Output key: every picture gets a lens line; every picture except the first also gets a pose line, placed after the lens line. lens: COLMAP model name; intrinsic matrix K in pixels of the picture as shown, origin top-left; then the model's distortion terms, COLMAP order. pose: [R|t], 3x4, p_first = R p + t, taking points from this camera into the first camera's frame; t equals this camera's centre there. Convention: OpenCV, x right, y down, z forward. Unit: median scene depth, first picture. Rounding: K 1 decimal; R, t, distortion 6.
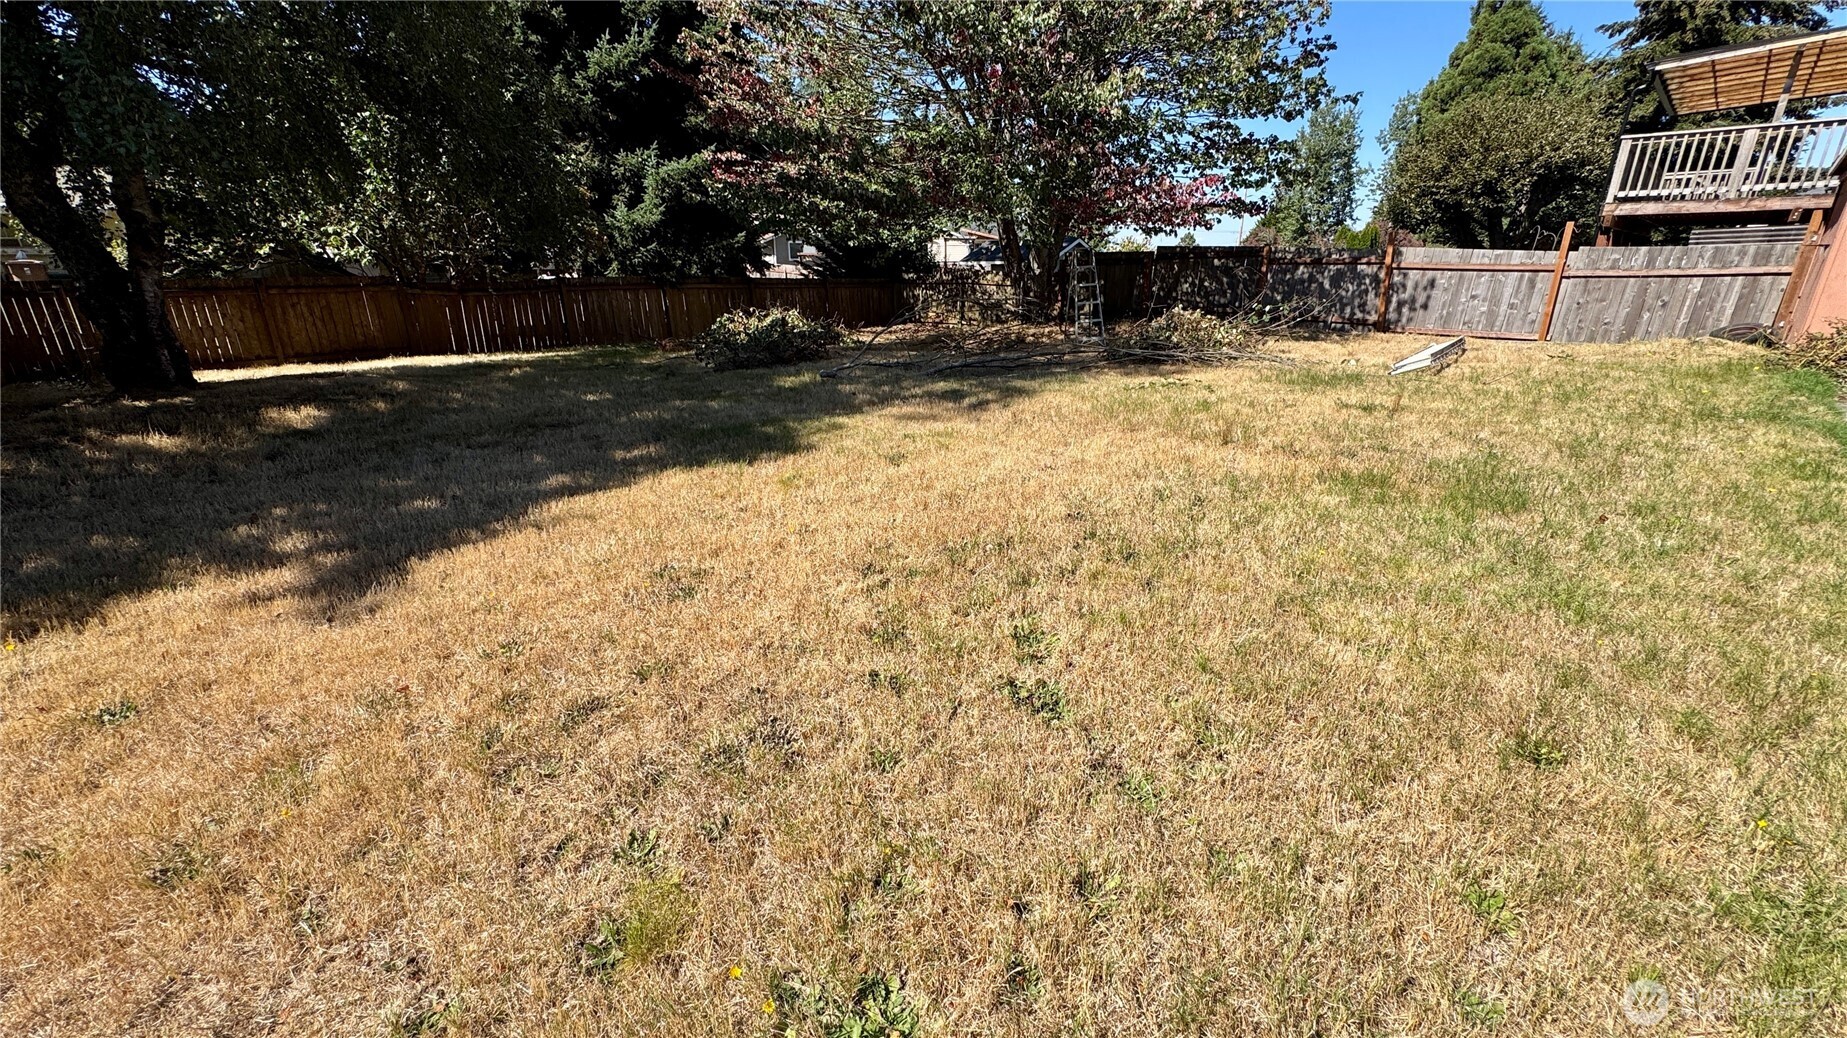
lens RADIAL K [[738.9, 0, 924.6], [0, 738.9, 523.4], [0, 0, 1]] dist [-0.004403, 0.000239]
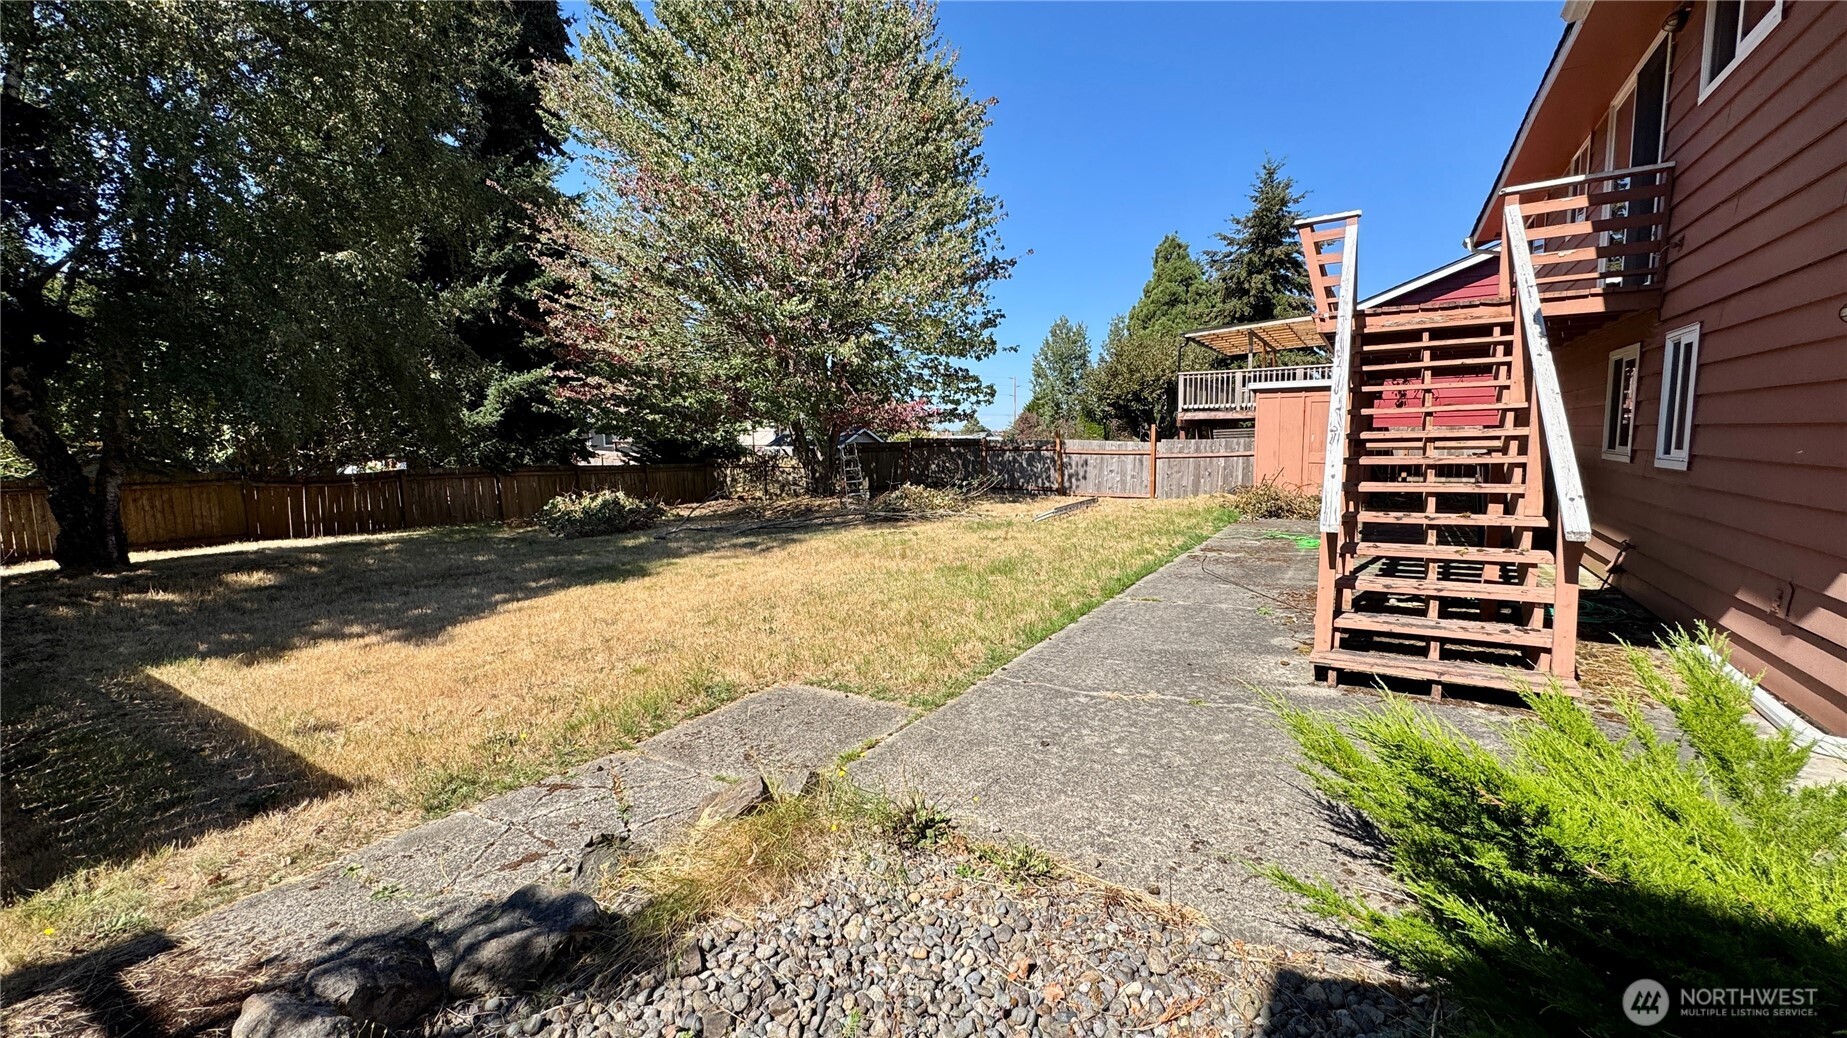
lens RADIAL K [[738.9, 0, 921.6], [0, 738.9, 516.2], [0, 0, 1]] dist [-0.004403, 0.000239]
pose [[0.970119, -0.034723, 0.240131, 0.010301], [0.090312, 0.970267, -0.224557, 0.080754], [-0.225194, 0.239533, 0.944411, -0.297497]]
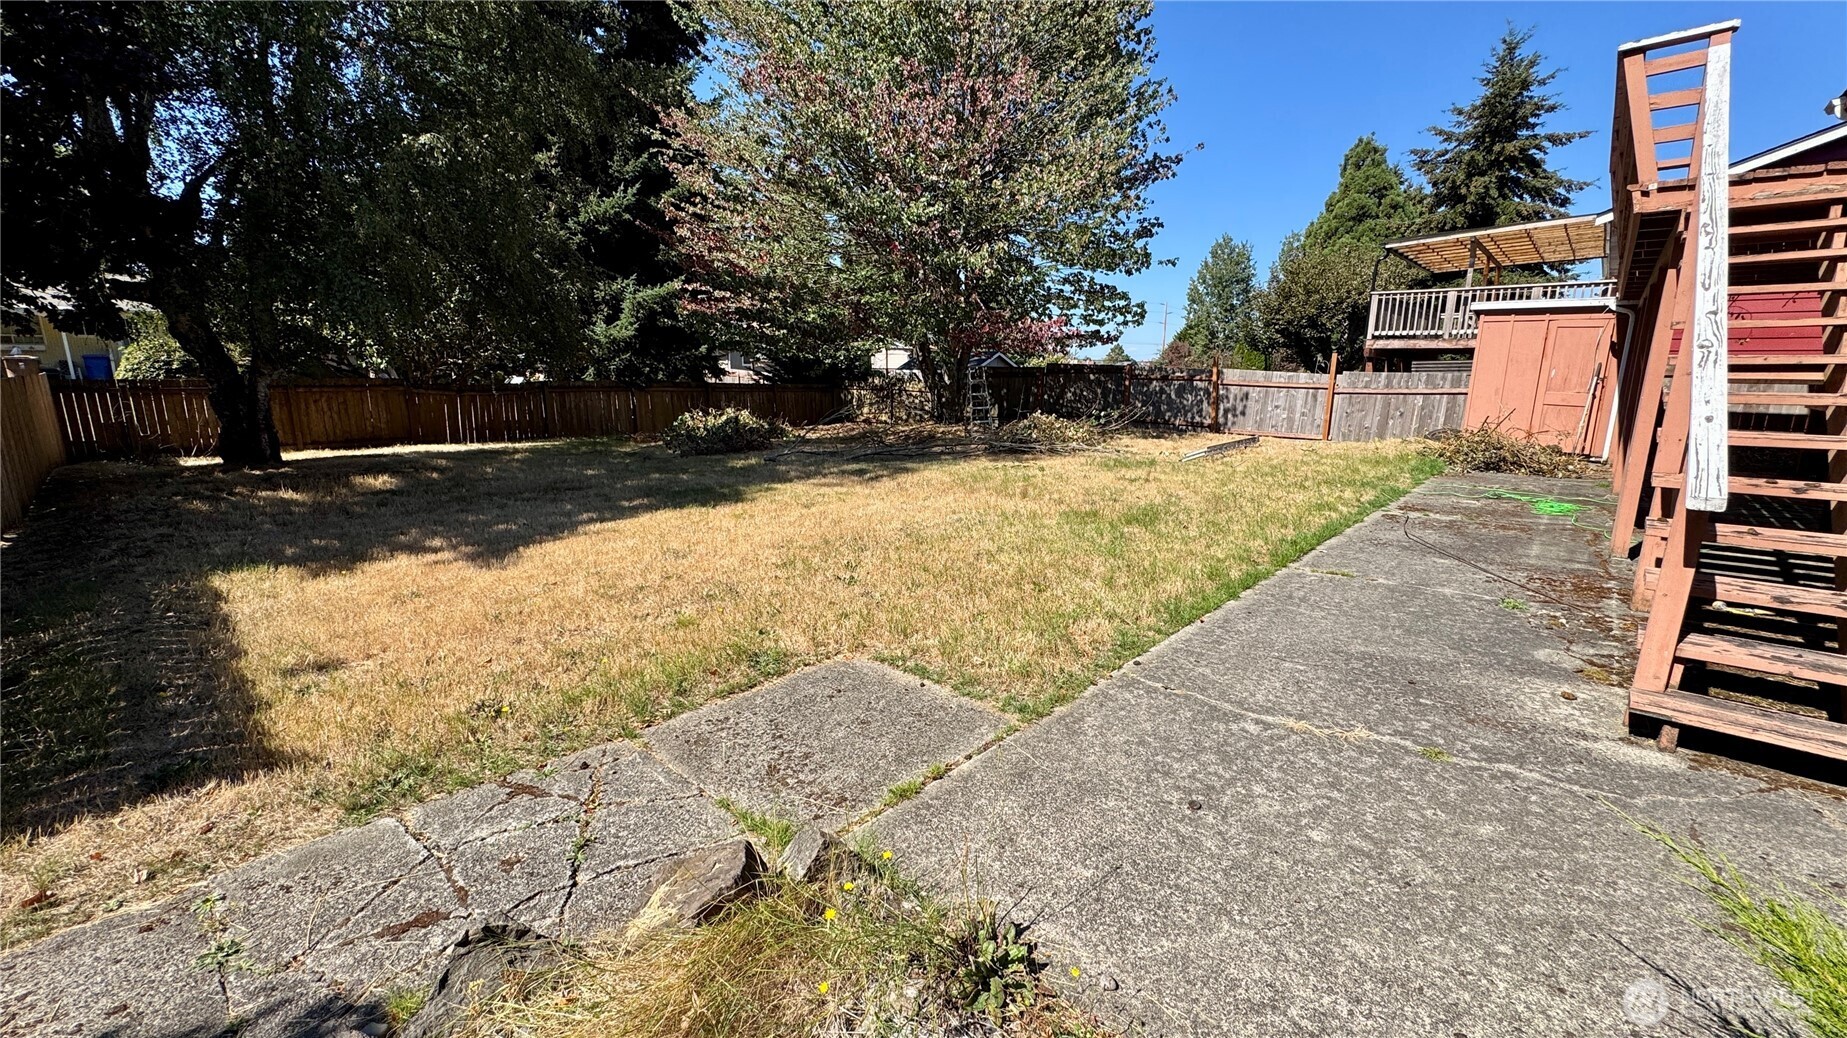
lens RADIAL K [[738.9, 0, 922.1], [0, 738.9, 518.4], [0, 0, 1]] dist [-0.004403, 0.000239]
pose [[0.997938, 0.002654, 0.064127, 0.038886], [0.006107, 0.990684, -0.136040, 0.059074], [-0.063891, 0.136152, 0.988626, -0.213062]]
